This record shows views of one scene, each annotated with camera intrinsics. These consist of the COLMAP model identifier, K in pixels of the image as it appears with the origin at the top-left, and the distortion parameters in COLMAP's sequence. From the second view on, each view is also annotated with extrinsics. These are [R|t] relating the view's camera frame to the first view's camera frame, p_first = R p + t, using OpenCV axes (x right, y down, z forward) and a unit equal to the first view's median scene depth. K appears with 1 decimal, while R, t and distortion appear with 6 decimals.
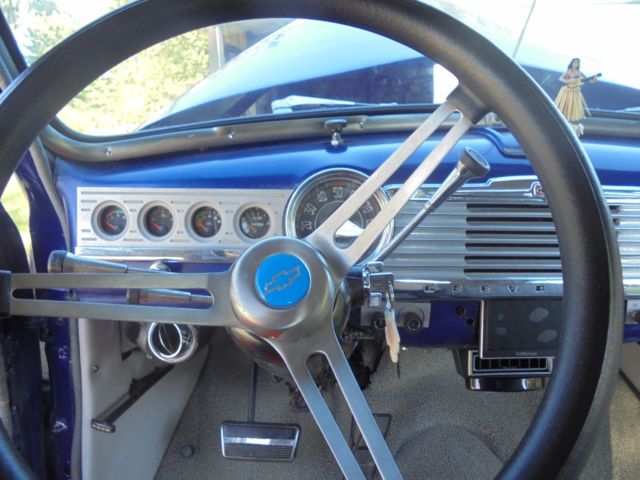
lens RADIAL K [[488.9, 0, 302.6], [0, 488.9, 253.7], [0, 0, 1]] dist [-0.026122, 0.002897]
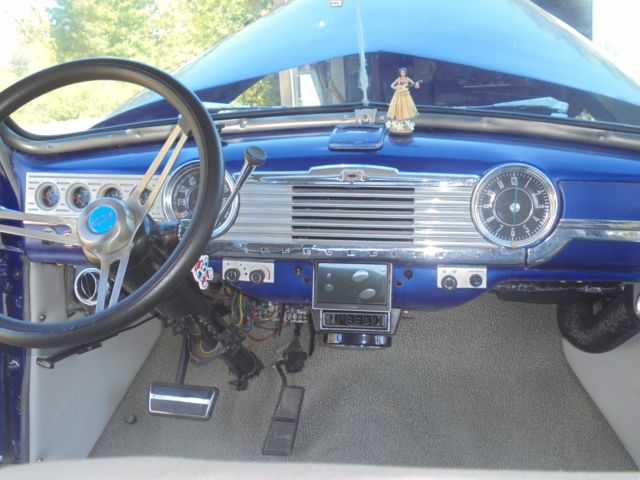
lens RADIAL K [[774.1, 0, 320.0], [0, 774.1, 240.0], [0, 0, 1]] dist [-0.057137, 0.203327]
pose [[0.982399, 0.020798, -0.185631, 0.779997], [-0.033144, 0.997422, -0.063652, 0.170270], [0.183829, 0.068684, 0.980556, -1.012968]]
